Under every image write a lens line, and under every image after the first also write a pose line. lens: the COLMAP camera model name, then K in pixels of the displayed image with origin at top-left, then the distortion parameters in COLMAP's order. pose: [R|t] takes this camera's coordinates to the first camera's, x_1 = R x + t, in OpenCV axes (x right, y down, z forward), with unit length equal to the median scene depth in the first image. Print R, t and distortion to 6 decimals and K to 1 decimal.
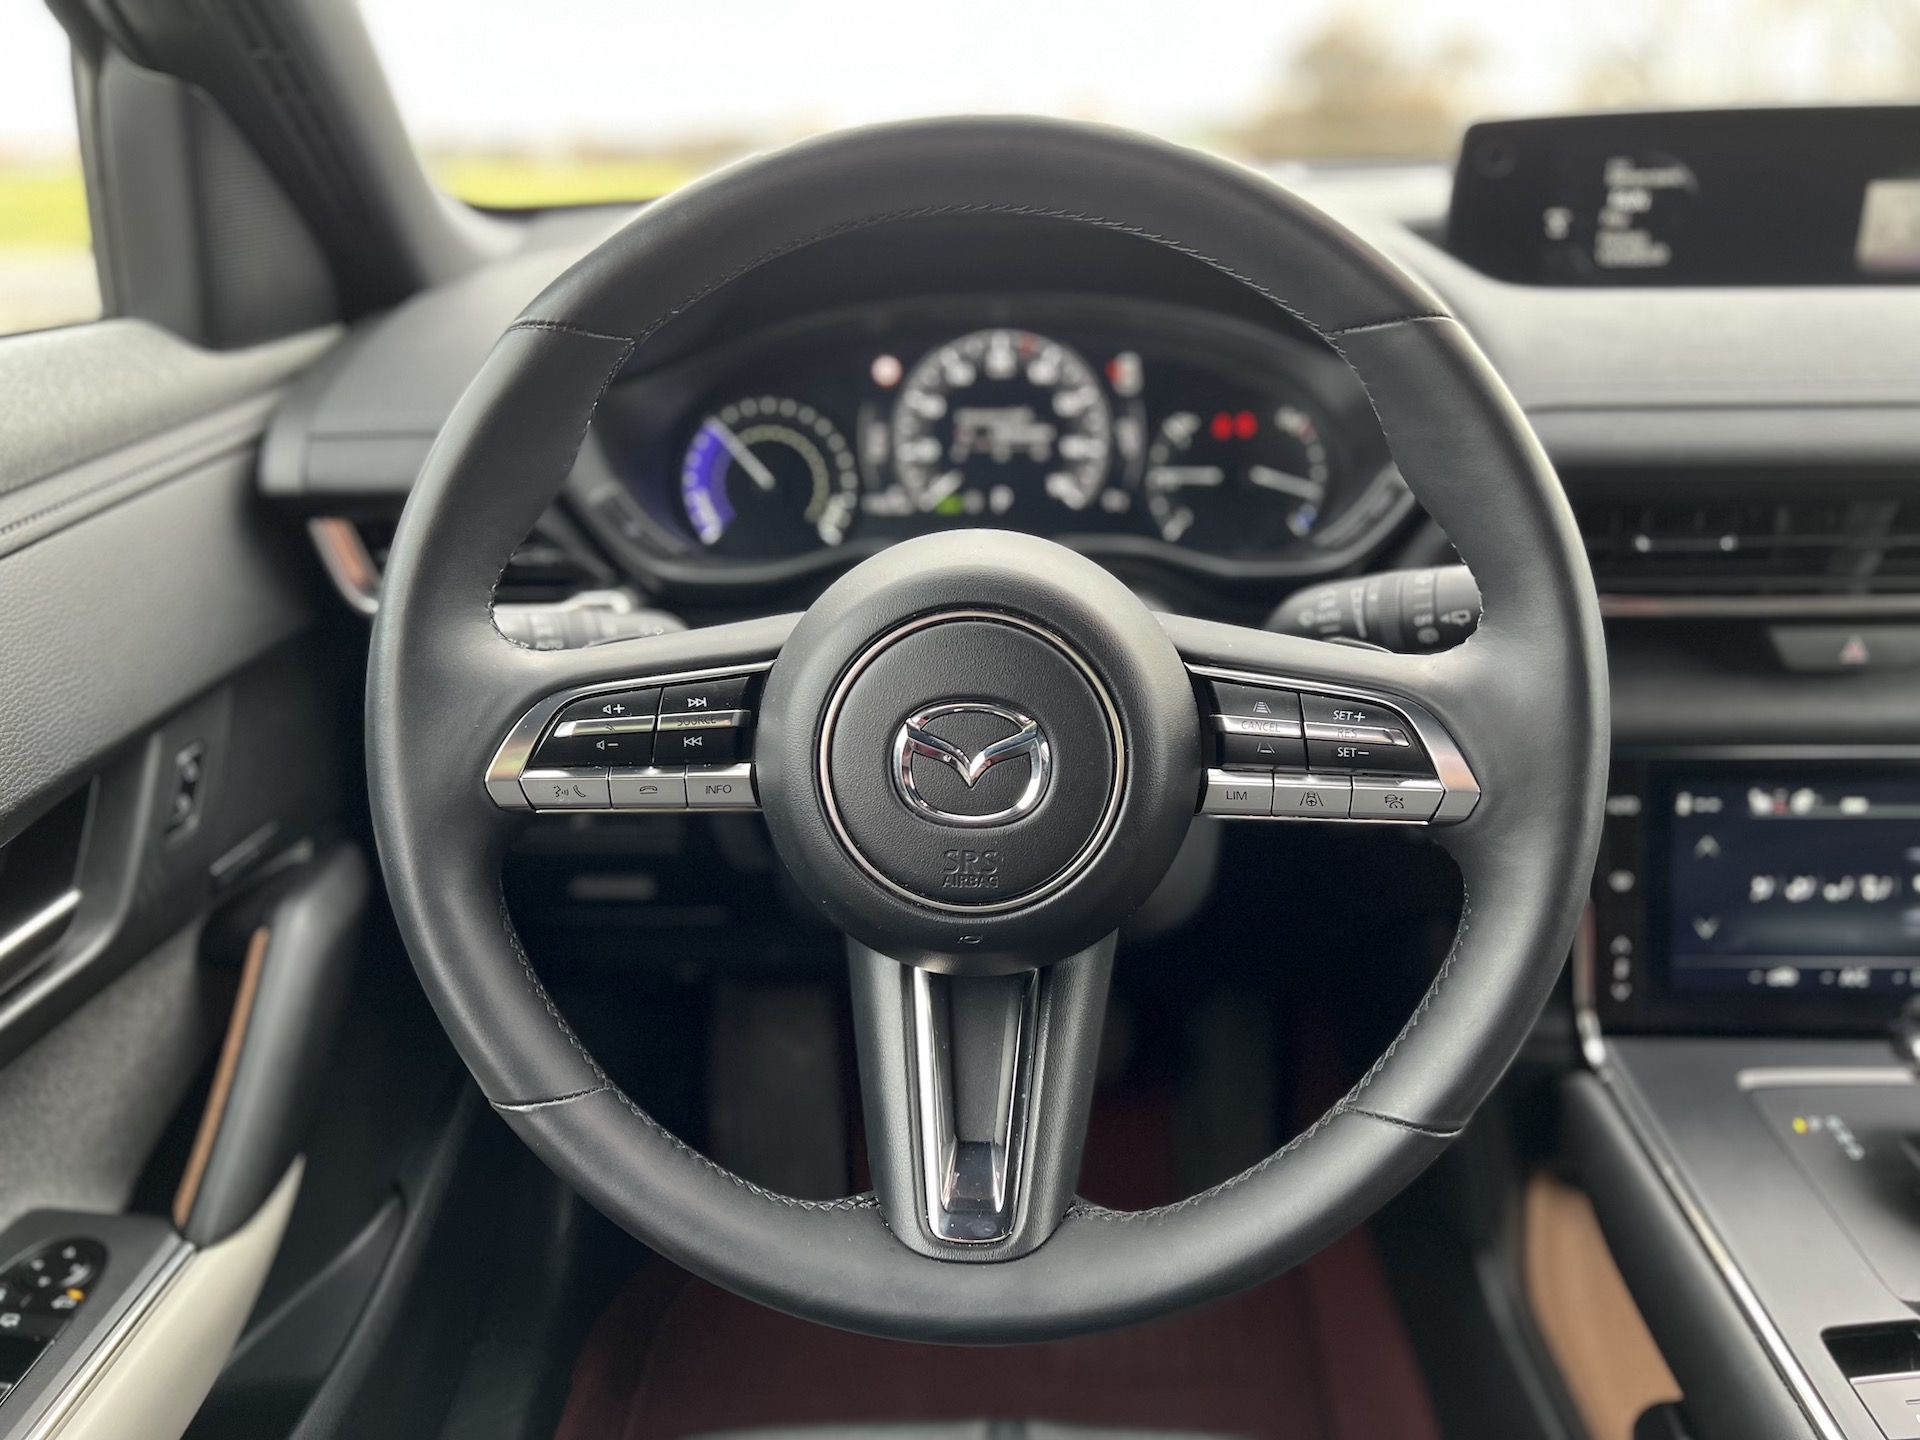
lens RADIAL K [[1429.9, 0, 954.5], [0, 1429.9, 722.4], [0, 0, 1]] dist [0.042345, -0.049828]
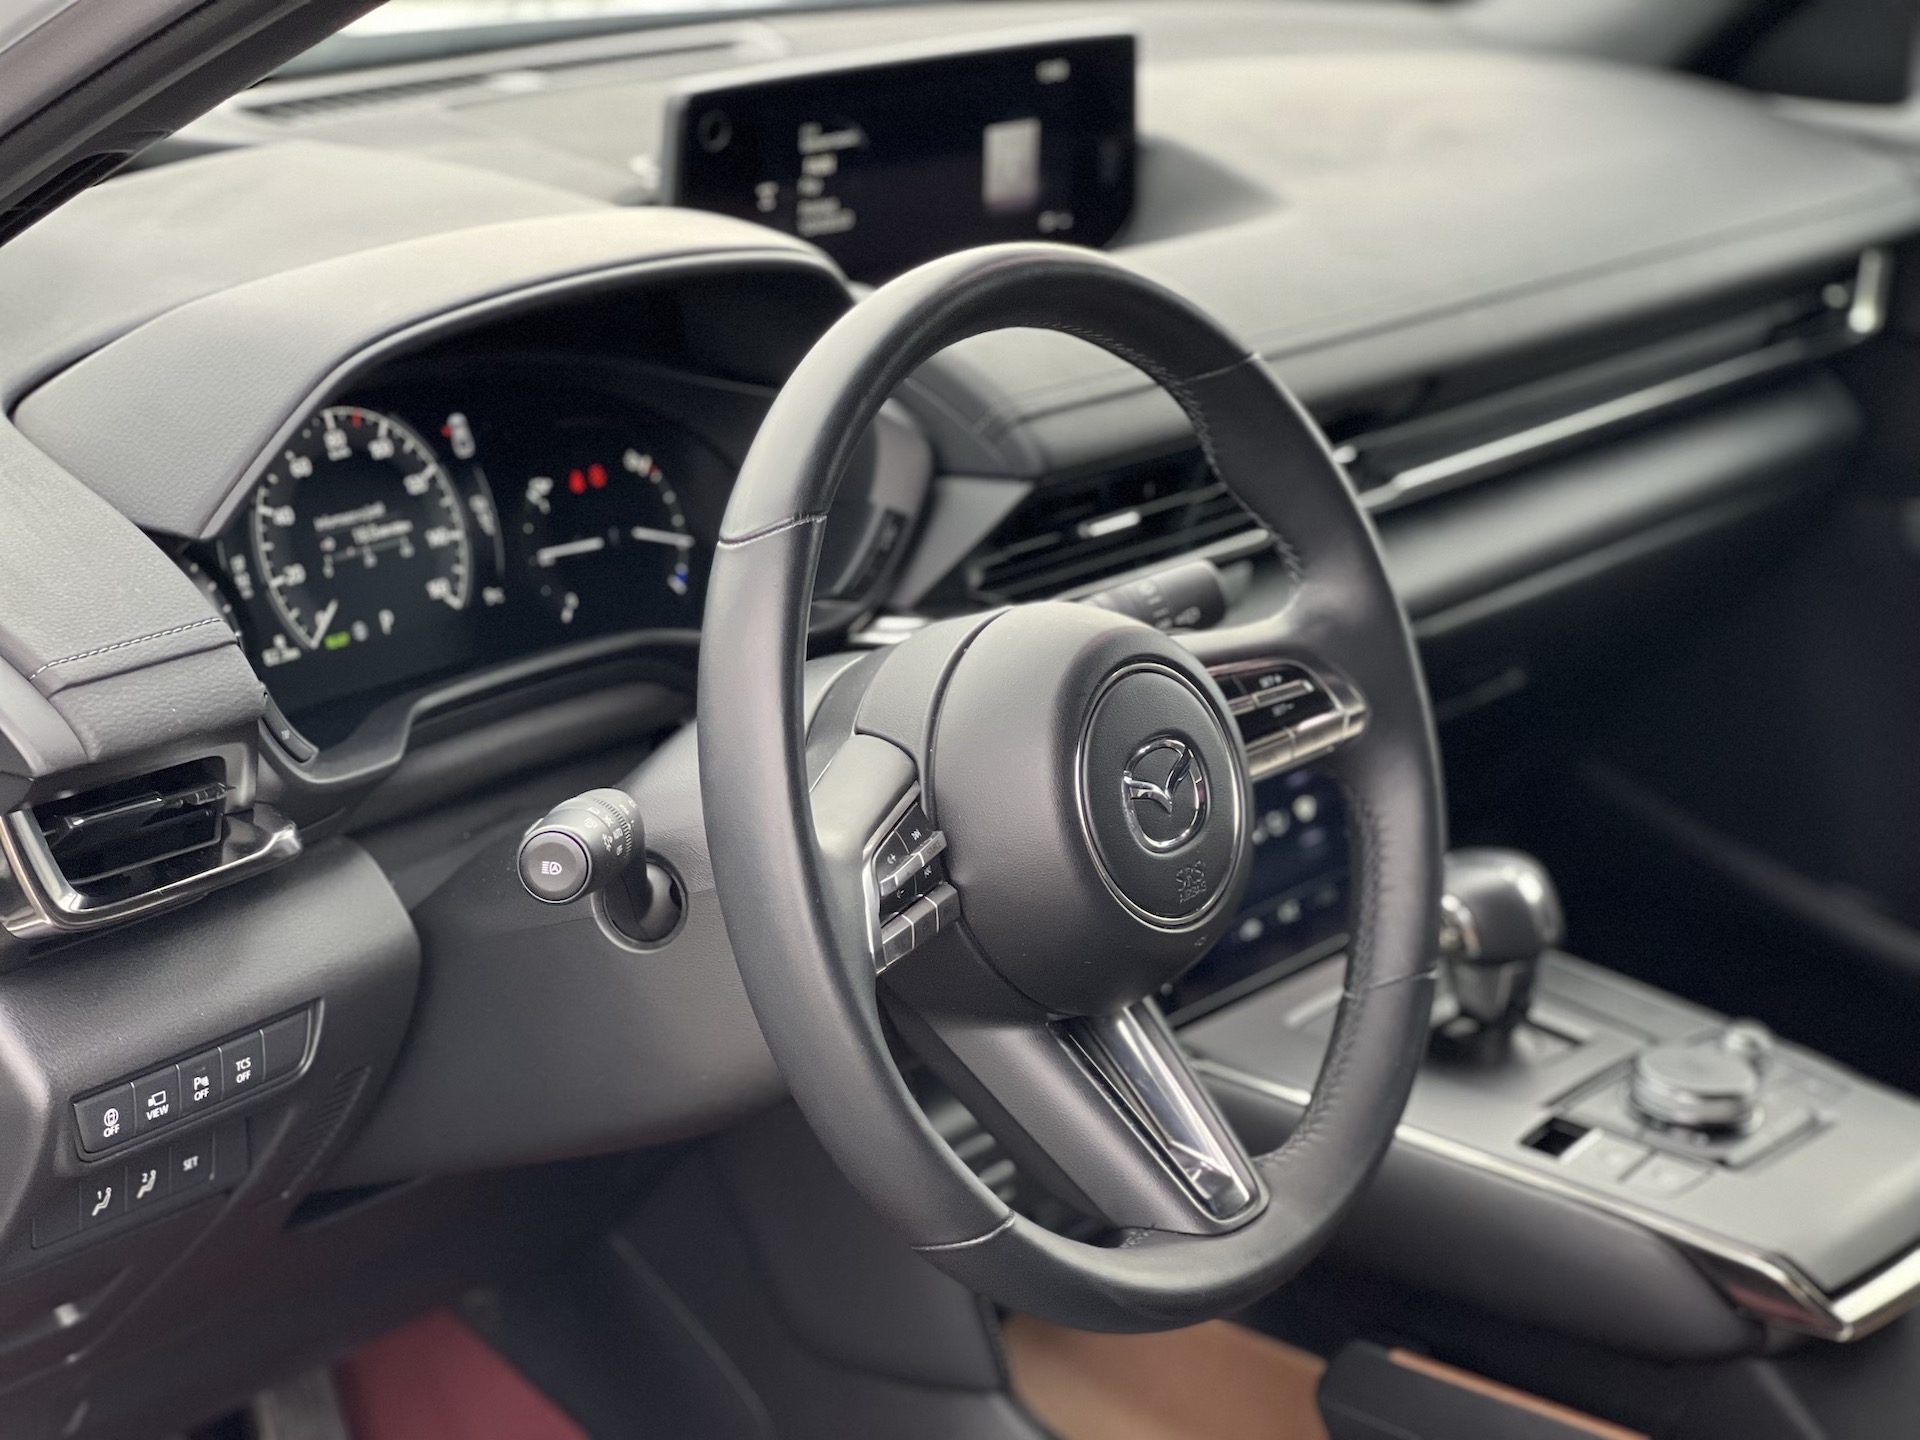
lens RADIAL K [[4217.2, 0, 967.2], [0, 4217.2, 700.4], [0, 0, 1]] dist [0.041629, 0.000000]
pose [[0.566781, -0.192372, 0.801094, -2.069071], [0.281475, 0.959063, 0.031161, -0.135350], [-0.774294, 0.207826, 0.597726, -0.695525]]
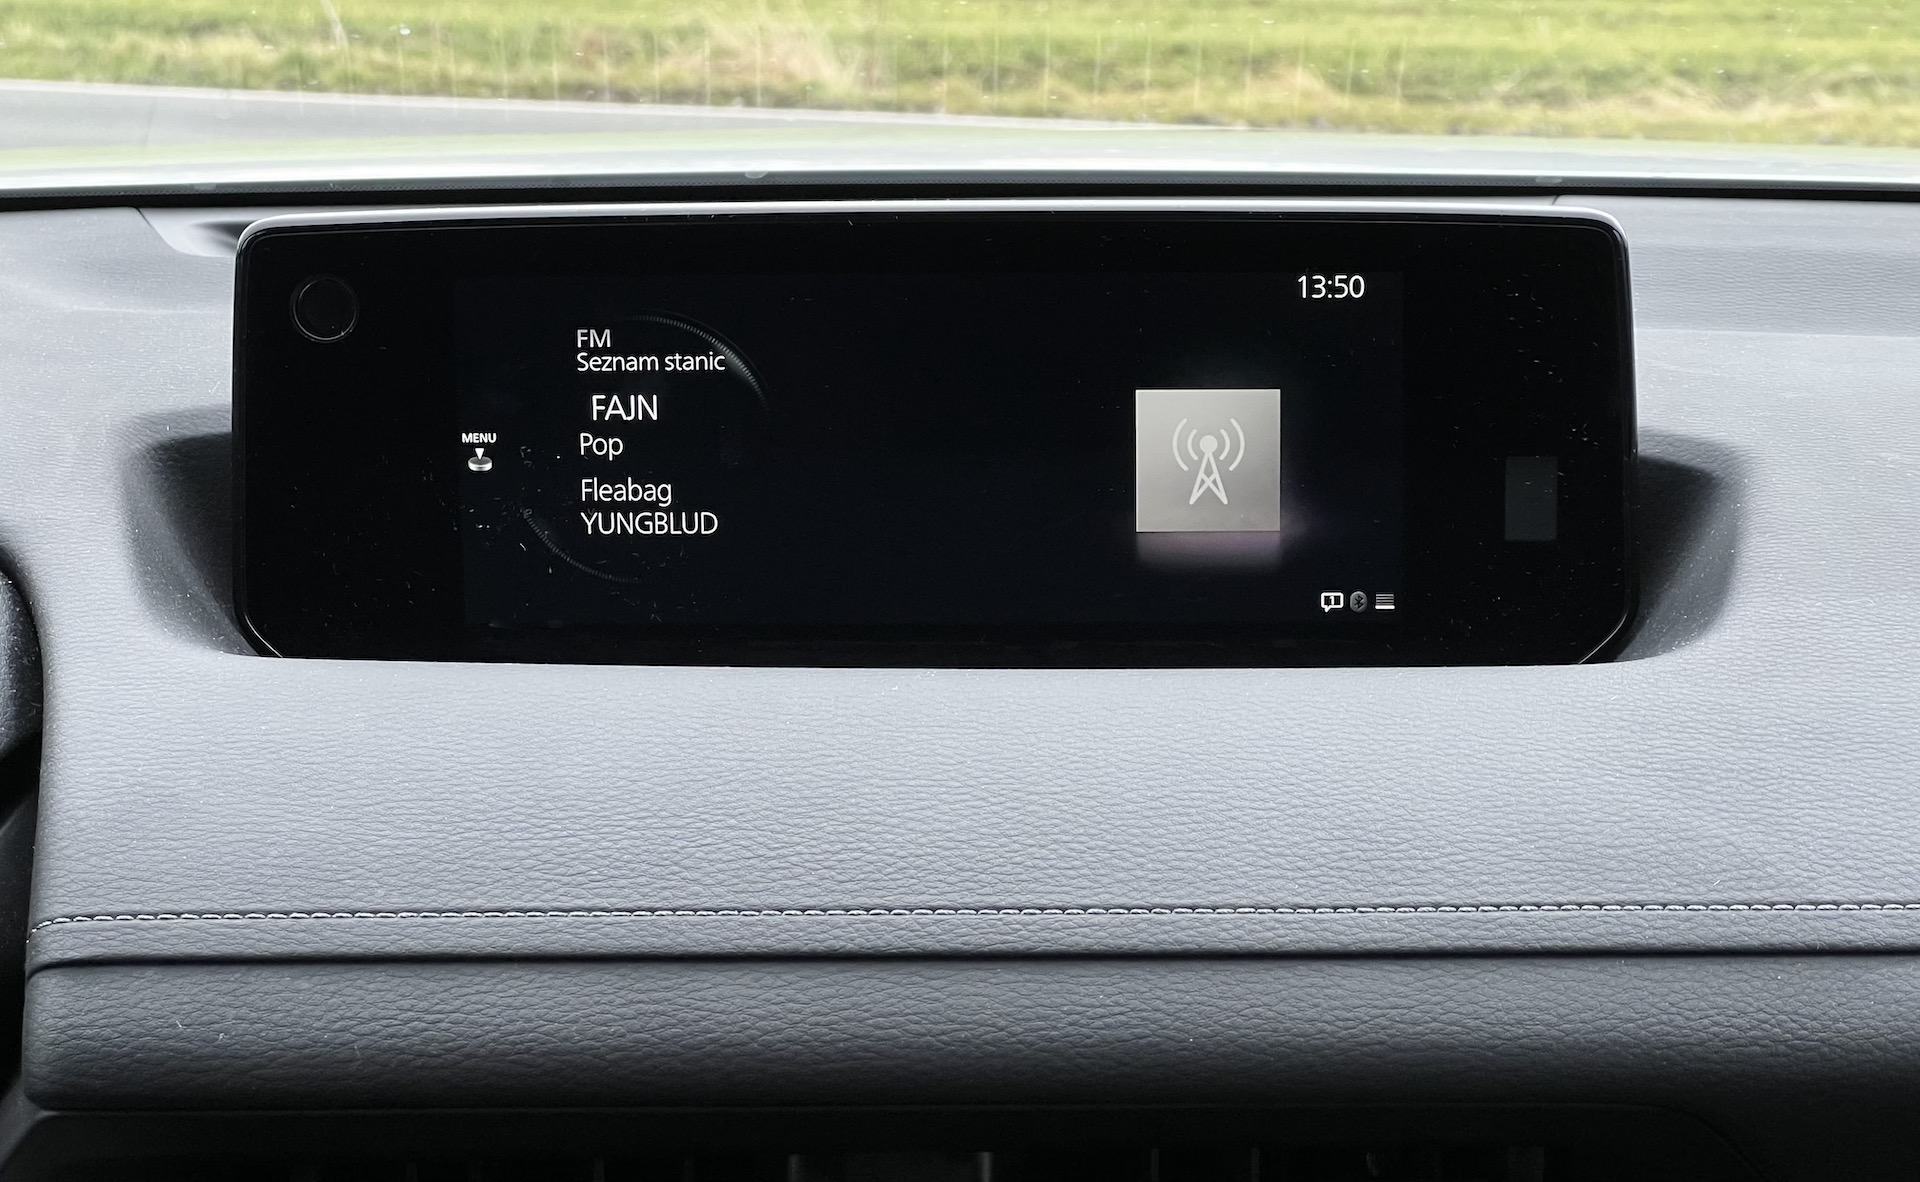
lens RADIAL K [[4182.6, 0, 962.5], [0, 4182.6, 578.0], [0, 0, 1]] dist [0.088092, 0.000000]
pose [[0.995626, 0.005762, 0.093251, 0.582596], [0.010564, 0.984753, -0.173637, -0.110196], [-0.092830, 0.173863, 0.980385, -0.344745]]
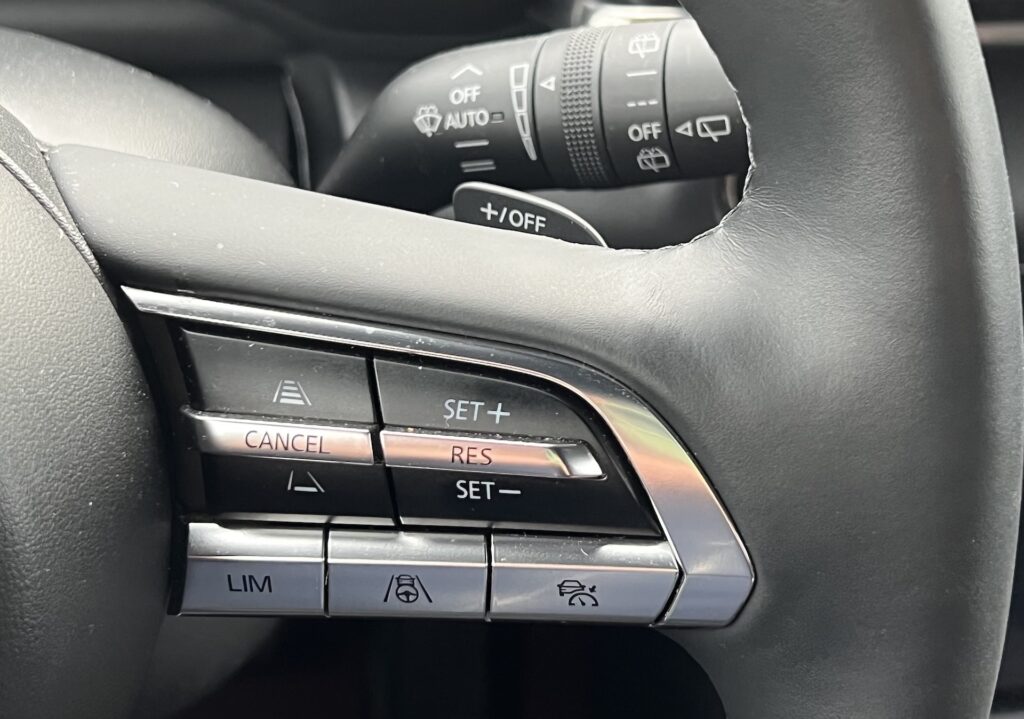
lens RADIAL K [[1656.5, 0, 517.8], [0, 1656.5, 357.1], [0, 0, 1]] dist [0.159251, 0.000000]
pose [[0.976974, -0.072216, 0.200767, 0.142890], [0.036713, 0.983841, 0.175238, -0.086647], [-0.210177, -0.163832, 0.963838, 0.386506]]
